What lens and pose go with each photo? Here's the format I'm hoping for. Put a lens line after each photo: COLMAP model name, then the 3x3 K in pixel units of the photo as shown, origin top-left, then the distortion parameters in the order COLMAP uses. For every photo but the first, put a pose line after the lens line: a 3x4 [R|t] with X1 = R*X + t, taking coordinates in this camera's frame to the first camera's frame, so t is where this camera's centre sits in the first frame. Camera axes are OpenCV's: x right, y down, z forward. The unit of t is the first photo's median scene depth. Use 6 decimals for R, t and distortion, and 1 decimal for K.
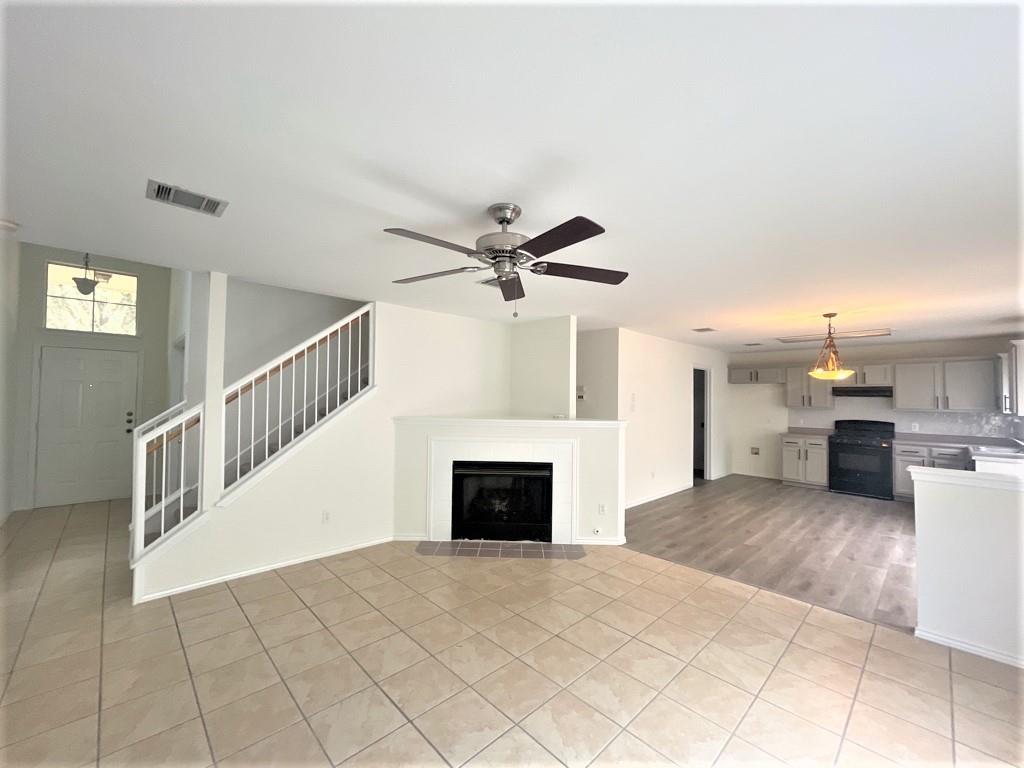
lens RADIAL K [[412.8, 0, 505.7], [0, 412.8, 382.2], [0, 0, 1]] dist [-0.002036, 0.000049]
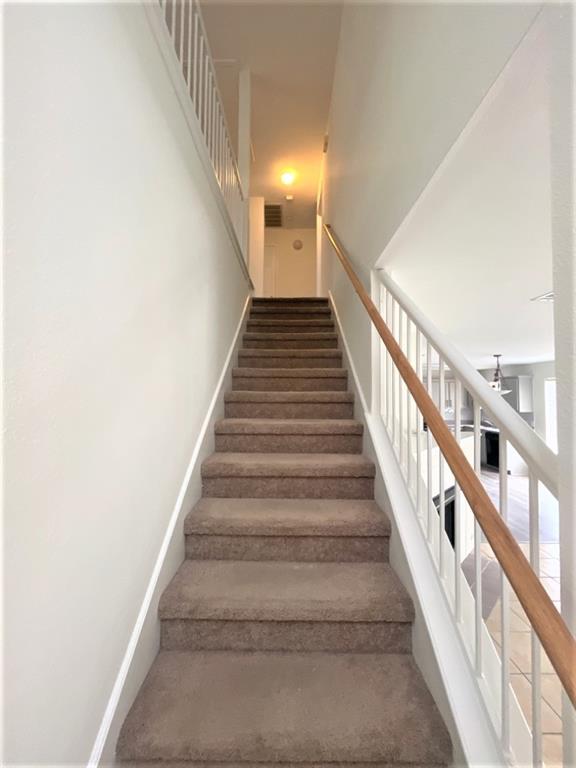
lens RADIAL K [[309.6, 0, 290.3], [0, 309.6, 384.8], [0, 0, 1]] dist [-0.002036, 0.000049]
pose [[0.685762, 0.018267, 0.727597, -0.713771], [-0.022978, 0.999730, -0.003442, -0.023528], [-0.727463, -0.014358, 0.685996, 0.785782]]
